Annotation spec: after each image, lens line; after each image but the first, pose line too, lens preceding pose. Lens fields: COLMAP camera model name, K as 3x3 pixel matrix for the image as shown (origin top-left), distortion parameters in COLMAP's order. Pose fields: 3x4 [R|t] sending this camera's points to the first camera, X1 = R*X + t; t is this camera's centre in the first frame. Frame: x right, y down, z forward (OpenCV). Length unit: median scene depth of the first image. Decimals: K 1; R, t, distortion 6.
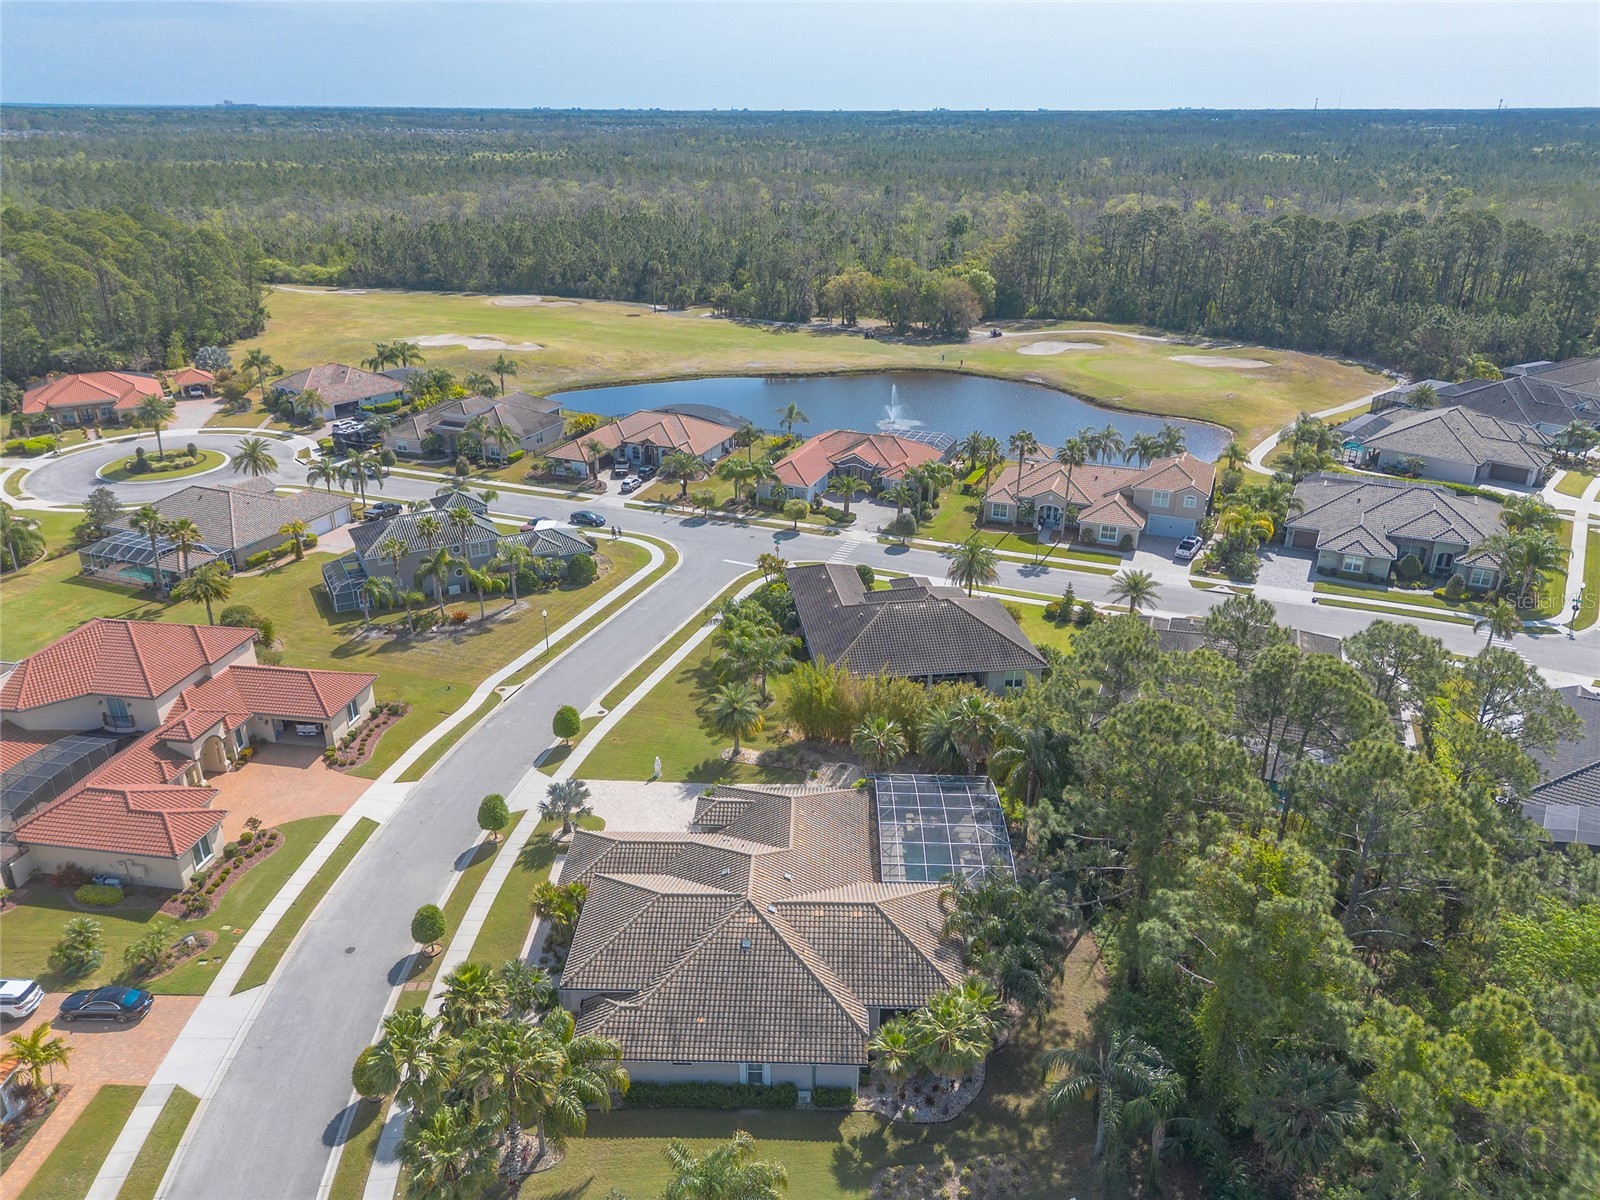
lens RADIAL K [[1120.0, 0, 803.4], [0, 1120.0, 619.9], [0, 0, 1]] dist [0.079815, -0.086297]
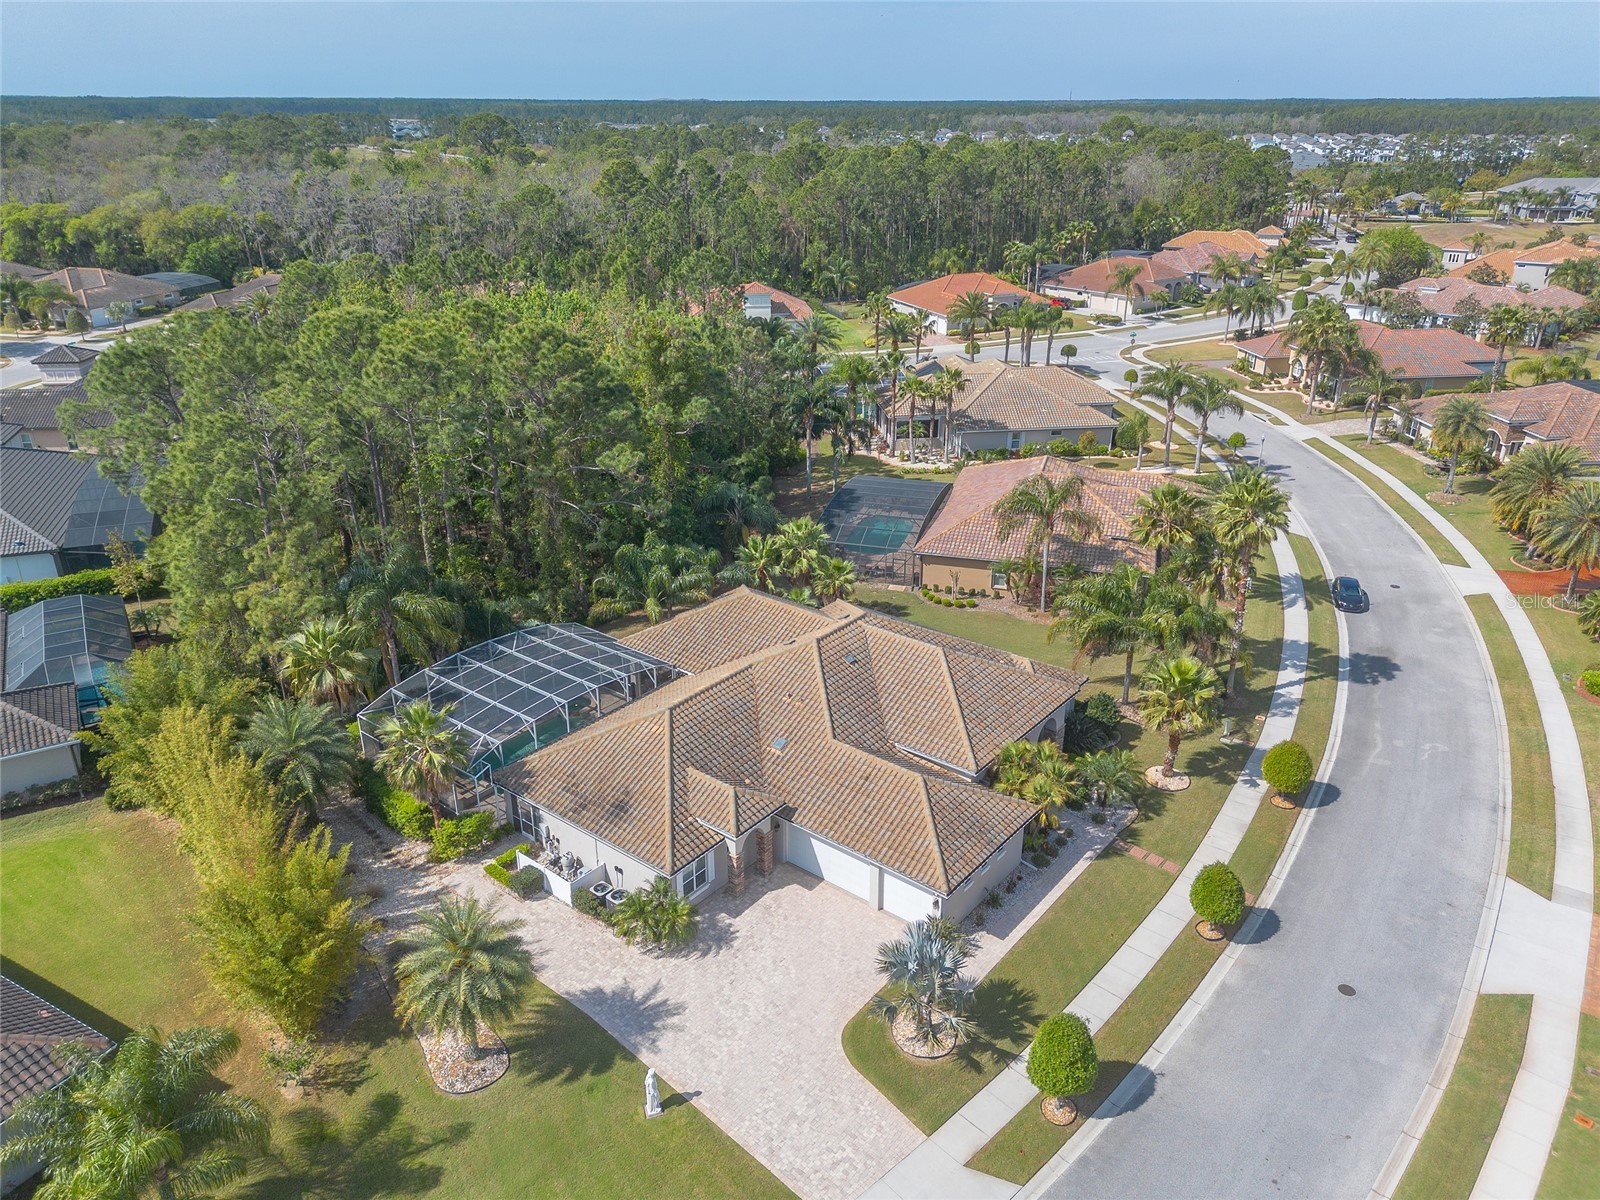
lens RADIAL K [[1120.0, 0, 803.4], [0, 1120.0, 619.9], [0, 0, 1]] dist [0.079815, -0.086297]
pose [[-0.793592, -0.258446, 0.550833, -0.361421], [0.249226, 0.687801, 0.681774, -0.262901], [-0.555065, 0.678333, -0.481422, 1.052836]]
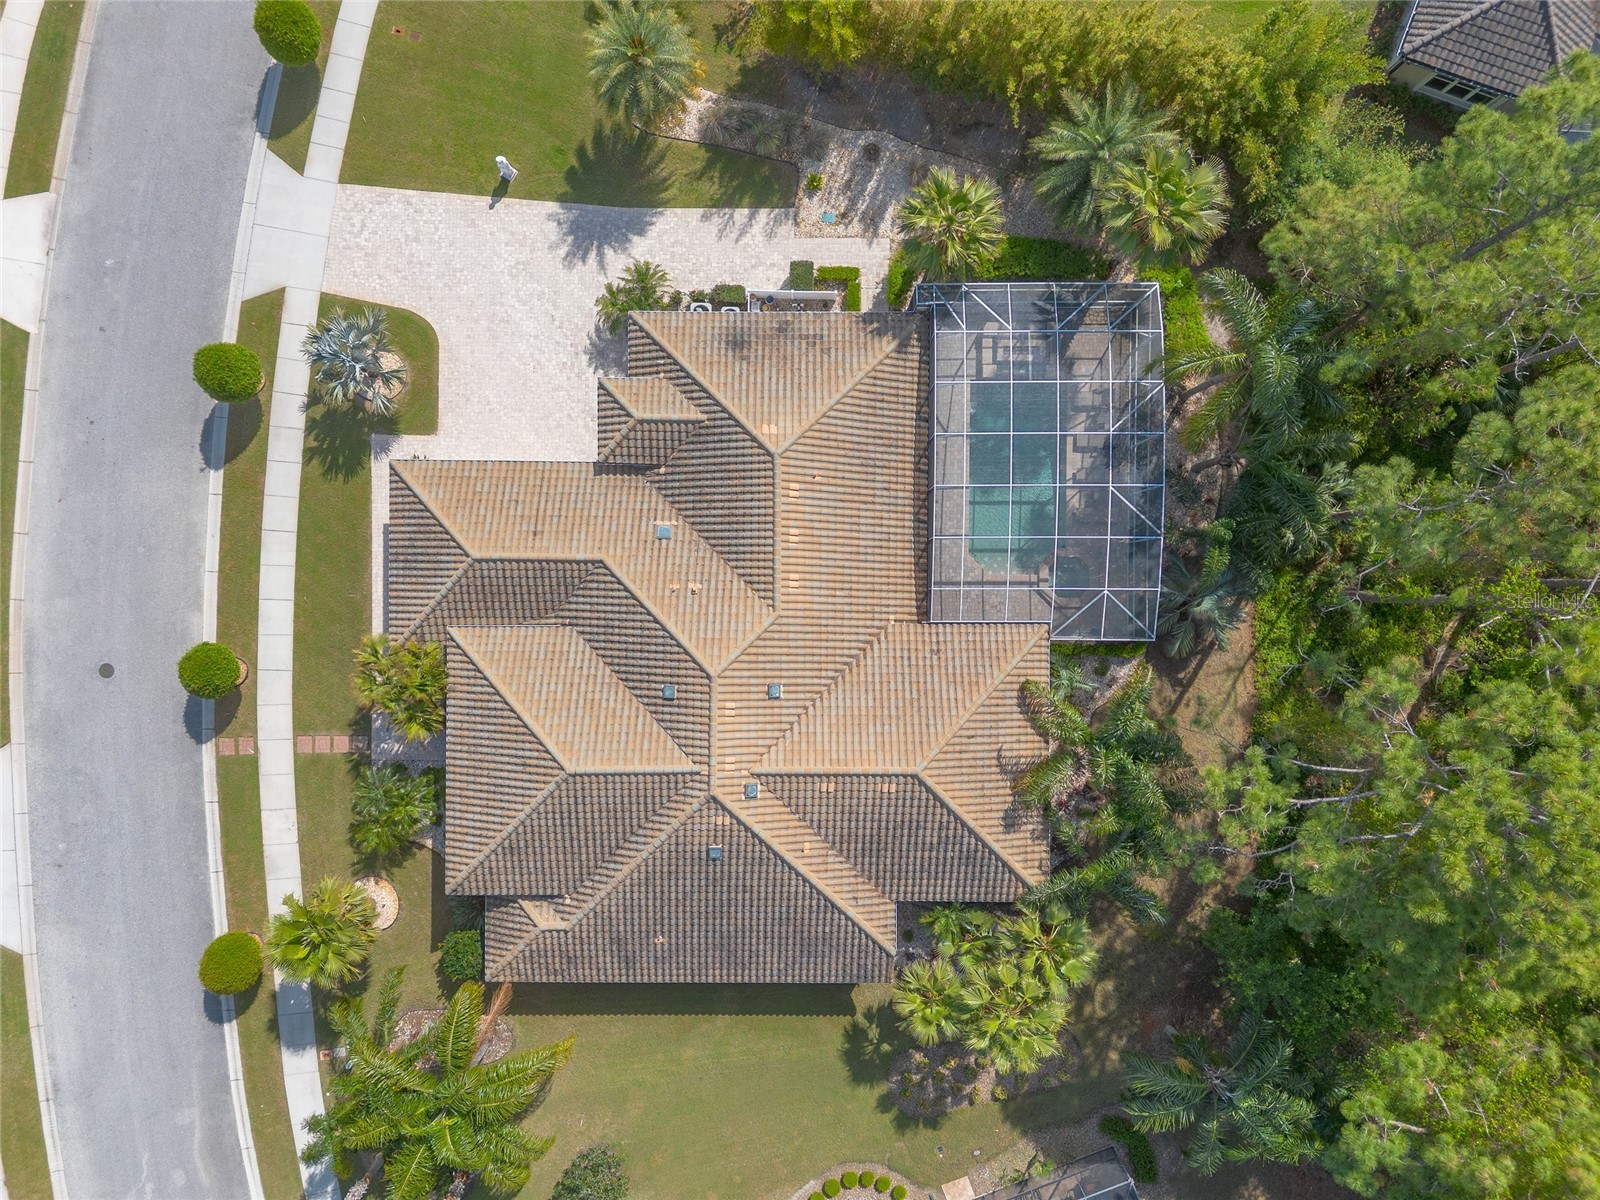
lens RADIAL K [[1145.7, 0, 800.0], [0, 1145.7, 600.0], [0, 0, 1]] dist [0.065037, -0.061841]
pose [[0.999848, -0.016185, -0.006477, 0.003414], [0.012499, 0.406548, 0.913544, -0.264291], [-0.012153, -0.913486, 0.406688, 0.607550]]
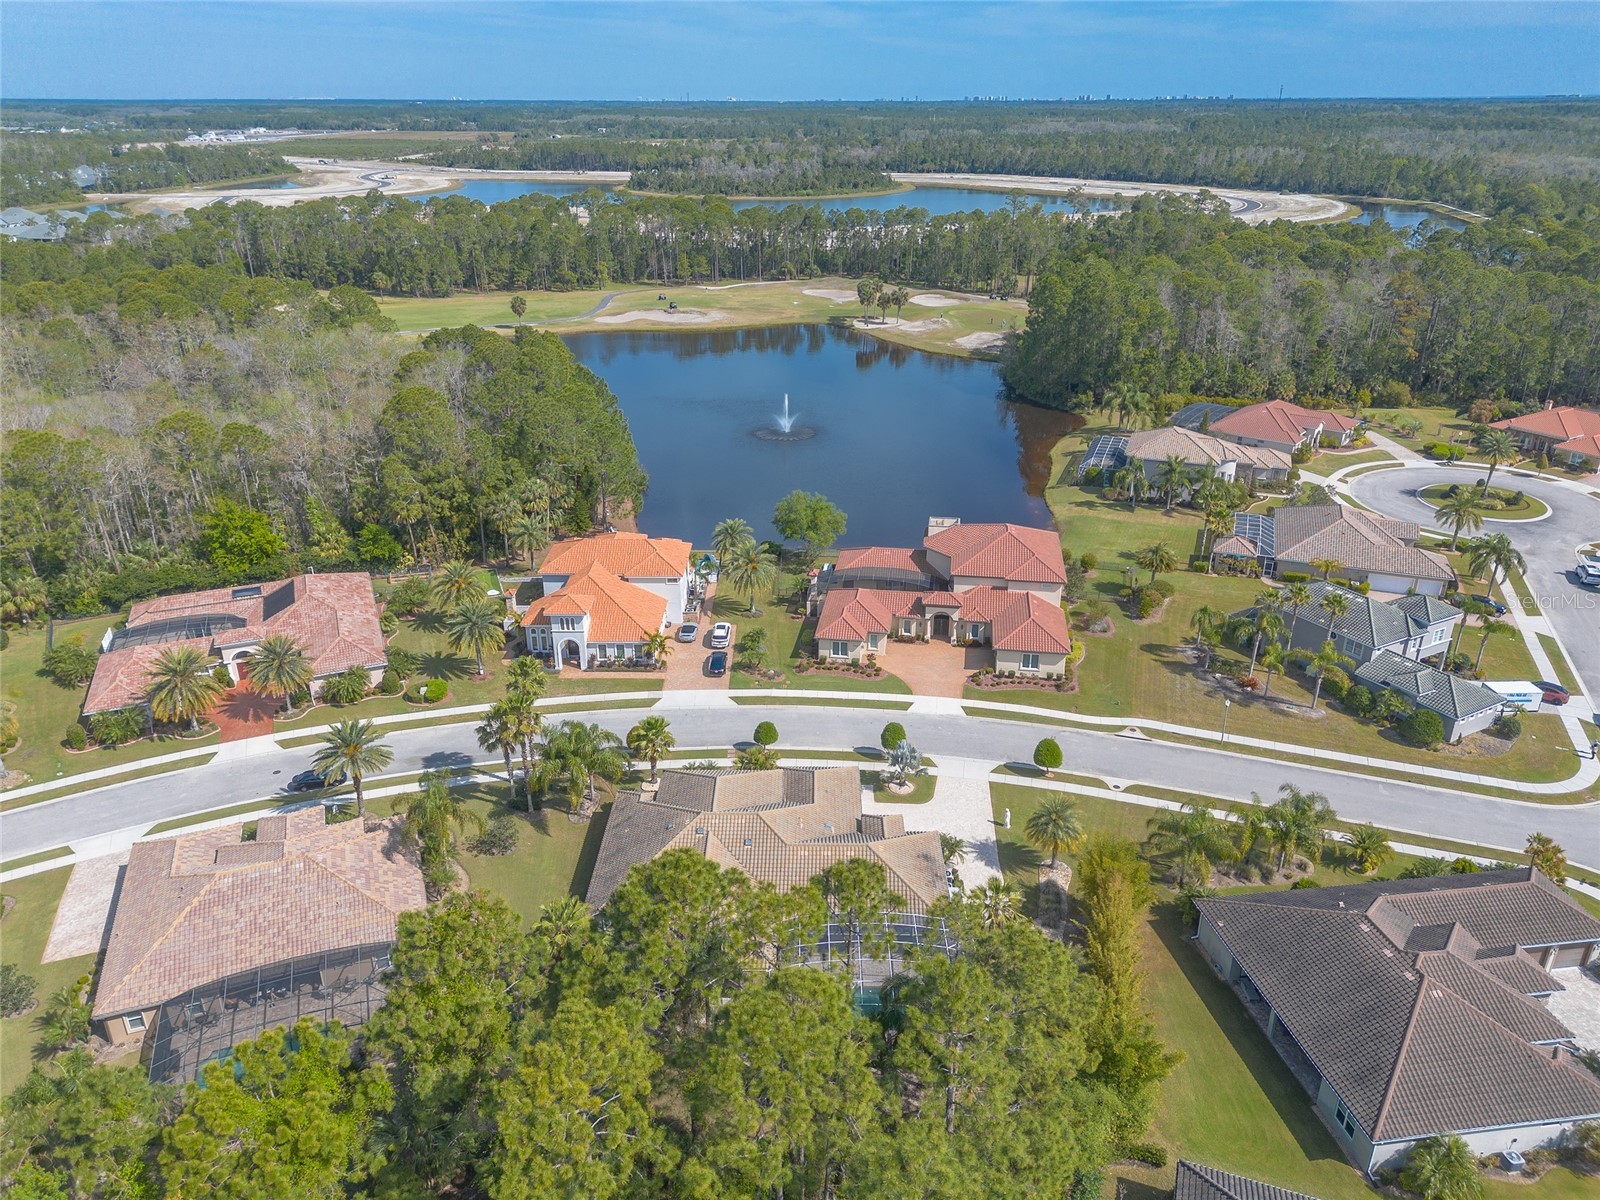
lens RADIAL K [[1120.0, 0, 803.4], [0, 1120.0, 619.9], [0, 0, 1]] dist [0.079815, -0.086297]
pose [[0.010908, 0.415079, -0.909720, 0.736910], [-0.415182, 0.829526, 0.373511, -0.331040], [0.909673, 0.373625, 0.181382, 0.571537]]
